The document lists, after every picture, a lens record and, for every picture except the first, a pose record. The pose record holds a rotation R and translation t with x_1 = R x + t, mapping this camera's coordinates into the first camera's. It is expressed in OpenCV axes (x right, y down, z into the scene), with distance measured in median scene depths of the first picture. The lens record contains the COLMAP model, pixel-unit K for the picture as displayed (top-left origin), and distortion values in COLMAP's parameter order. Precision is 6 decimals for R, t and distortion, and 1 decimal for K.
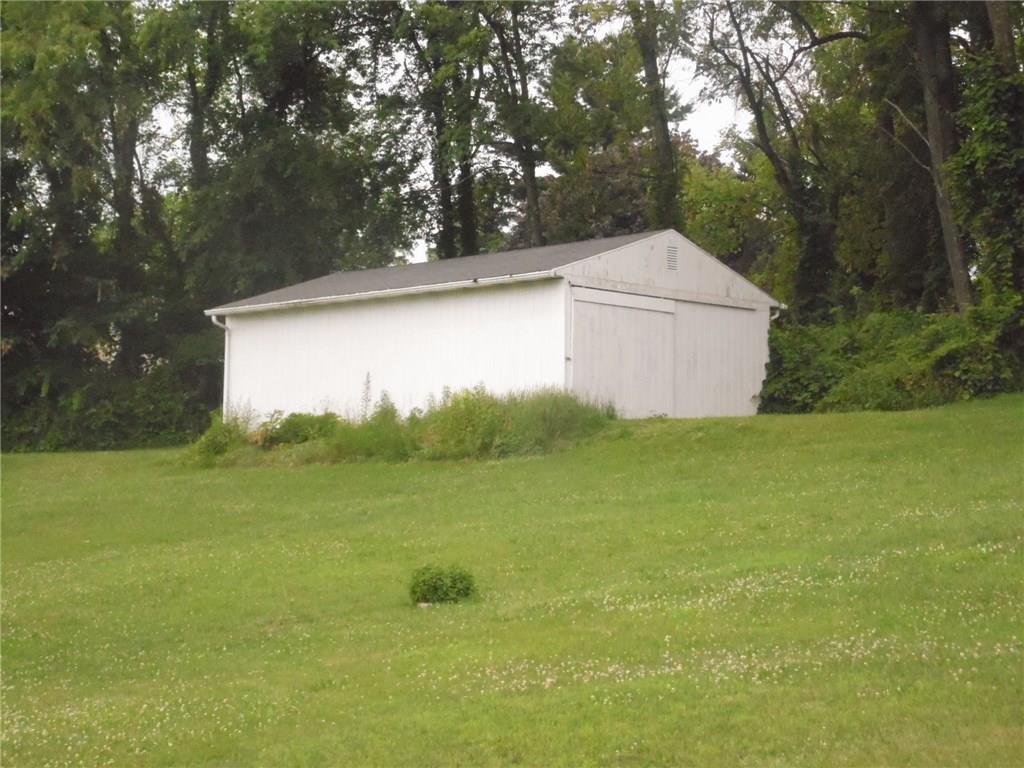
lens RADIAL K [[2106.4, 0, 512.0], [0, 2106.4, 384.0], [0, 0, 1]] dist [0.486537, 0.104742]
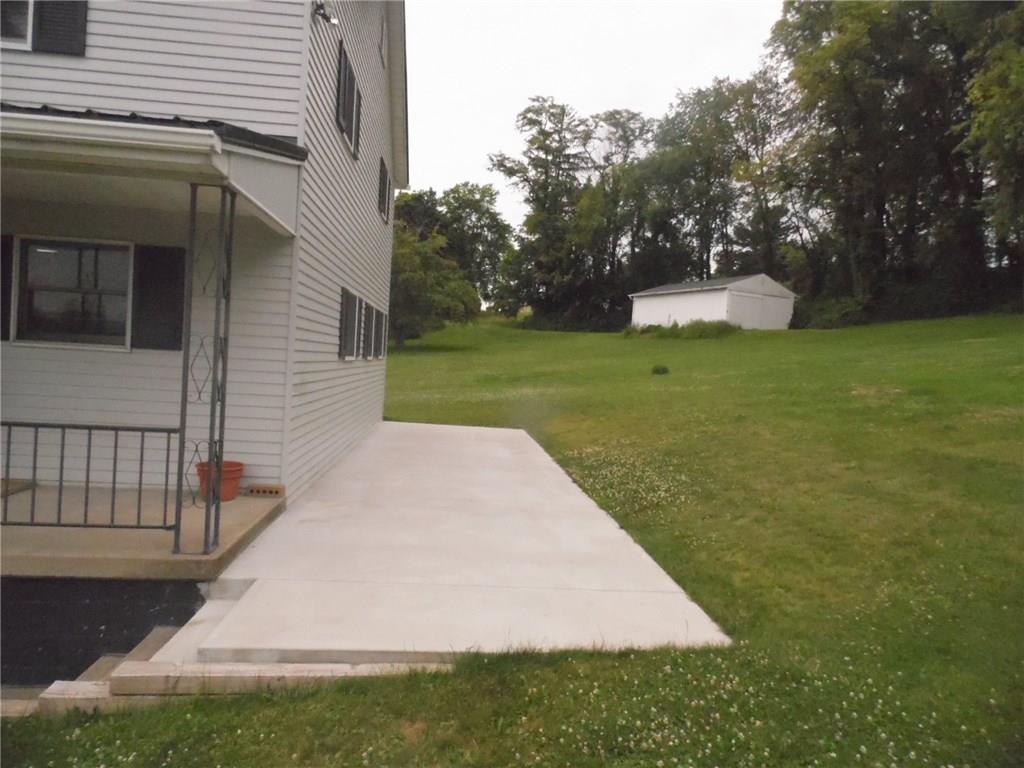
lens RADIAL K [[688.2, 0, 513.4], [0, 688.2, 380.6], [0, 0, 1]] dist [0.003229, 0.000173]
pose [[0.936961, 0.058820, -0.344447, 0.087698], [-0.023662, 0.994148, 0.105402, -0.008908], [0.348631, -0.090607, 0.932870, -0.179551]]
